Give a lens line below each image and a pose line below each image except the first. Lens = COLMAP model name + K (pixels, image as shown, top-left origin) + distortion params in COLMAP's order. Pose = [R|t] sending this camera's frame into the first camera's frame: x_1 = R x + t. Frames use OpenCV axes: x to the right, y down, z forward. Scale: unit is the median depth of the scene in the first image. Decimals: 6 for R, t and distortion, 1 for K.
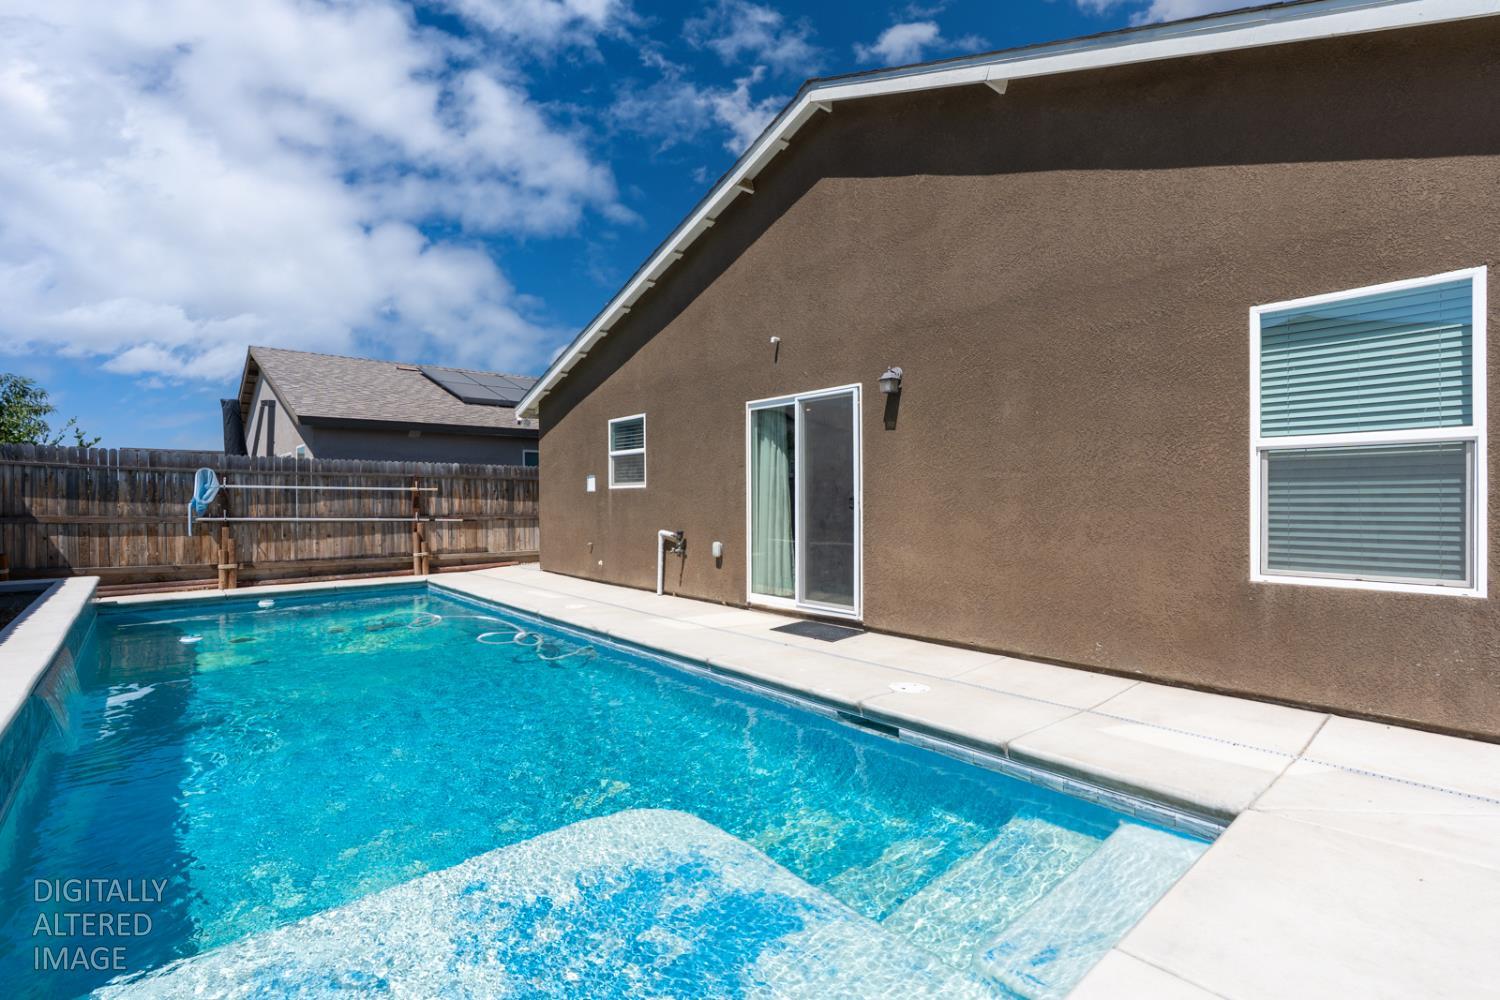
lens RADIAL K [[703.2, 0, 753.6], [0, 703.2, 496.1], [0, 0, 1]] dist [0.000999, 0.002167]
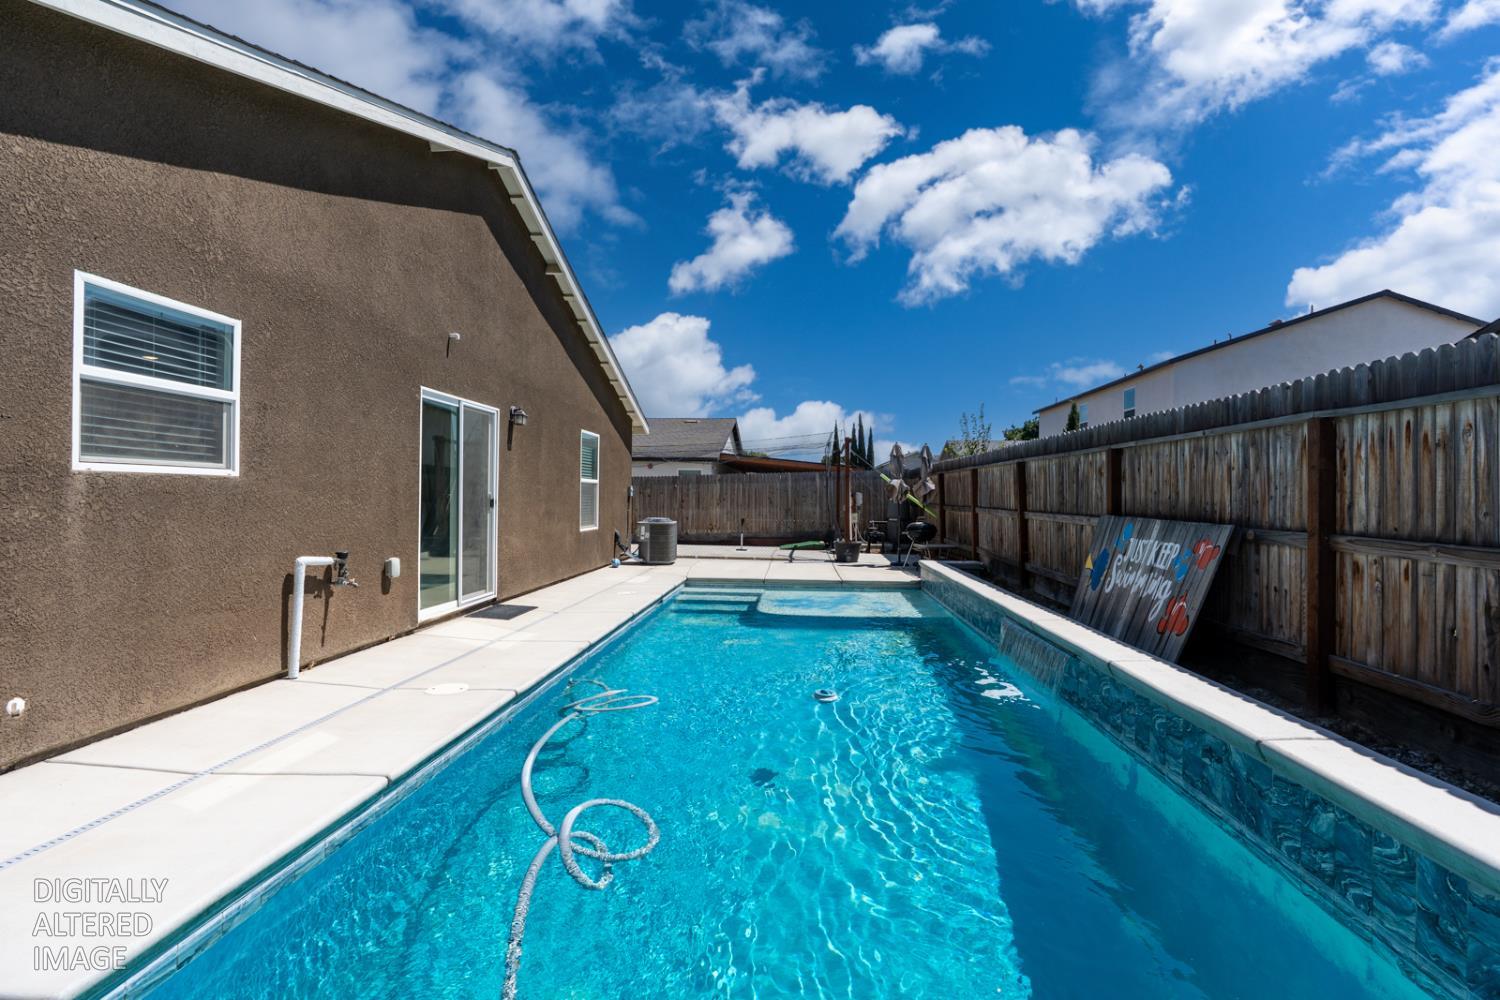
lens RADIAL K [[703.2, 0, 755.7], [0, 703.2, 498.2], [0, 0, 1]] dist [0.000999, 0.002167]
pose [[-0.713024, -0.000214, 0.701140, -0.711333], [-0.006437, 0.999960, -0.006241, 0.003038], [-0.701110, -0.008963, -0.712996, 1.054399]]
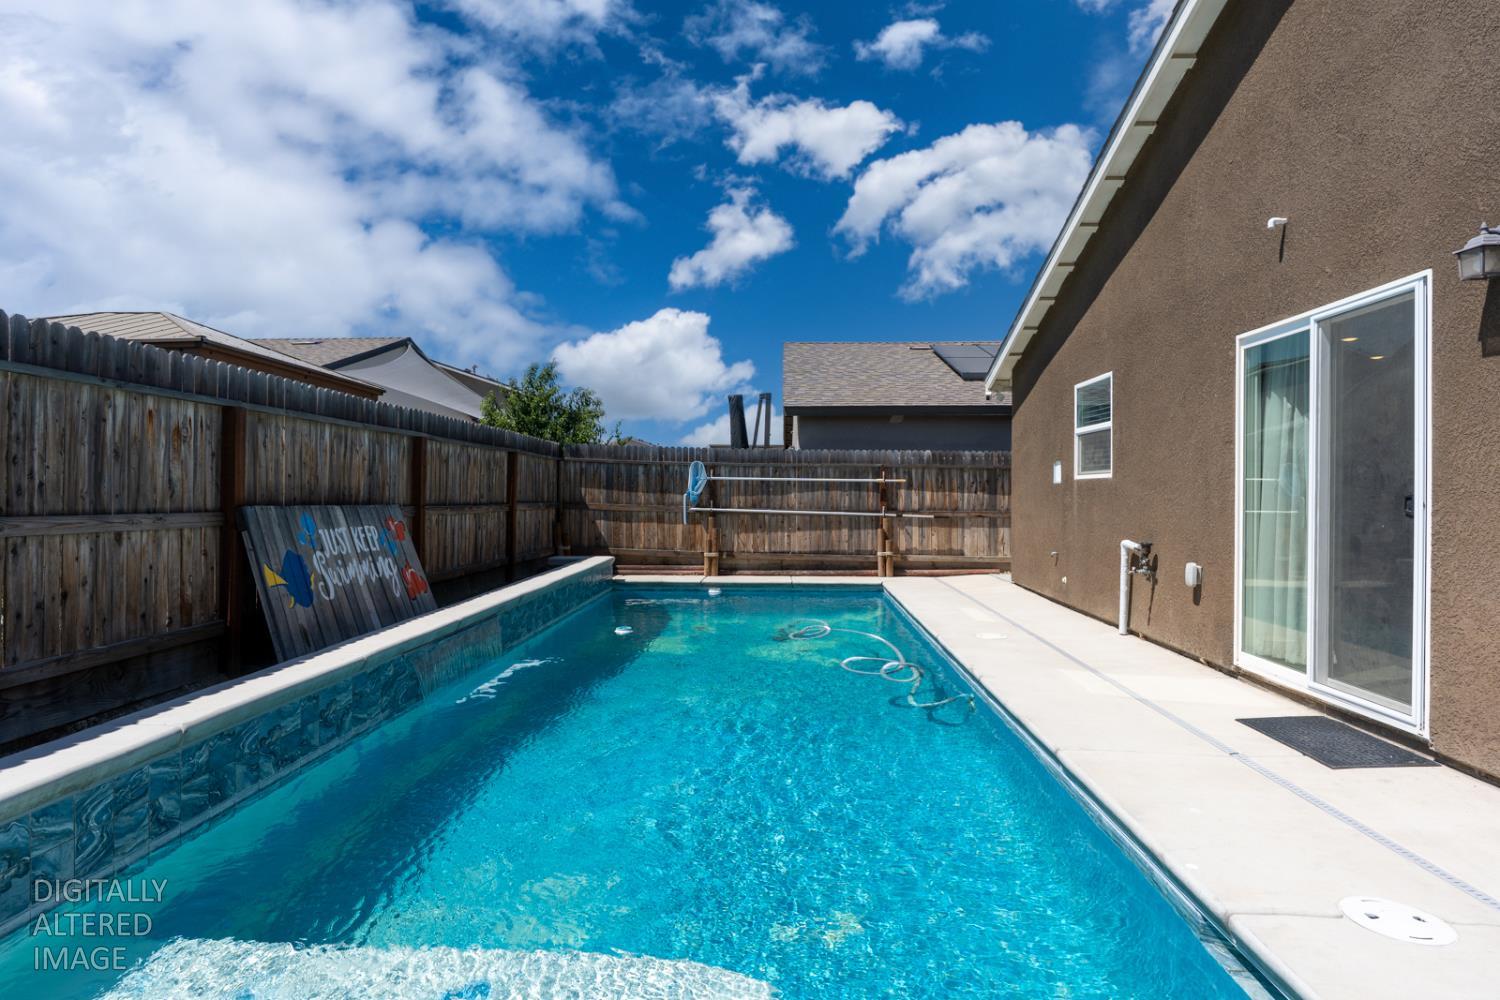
lens RADIAL K [[814.8, 0, 760.7], [0, 814.8, 492.3], [0, 0, 1]] dist [0.003240, 0.002451]
pose [[0.739184, 0.008233, -0.673453, 0.129617], [-0.005030, 0.999965, 0.006704, -0.001307], [0.673485, -0.001568, 0.739199, 0.161314]]
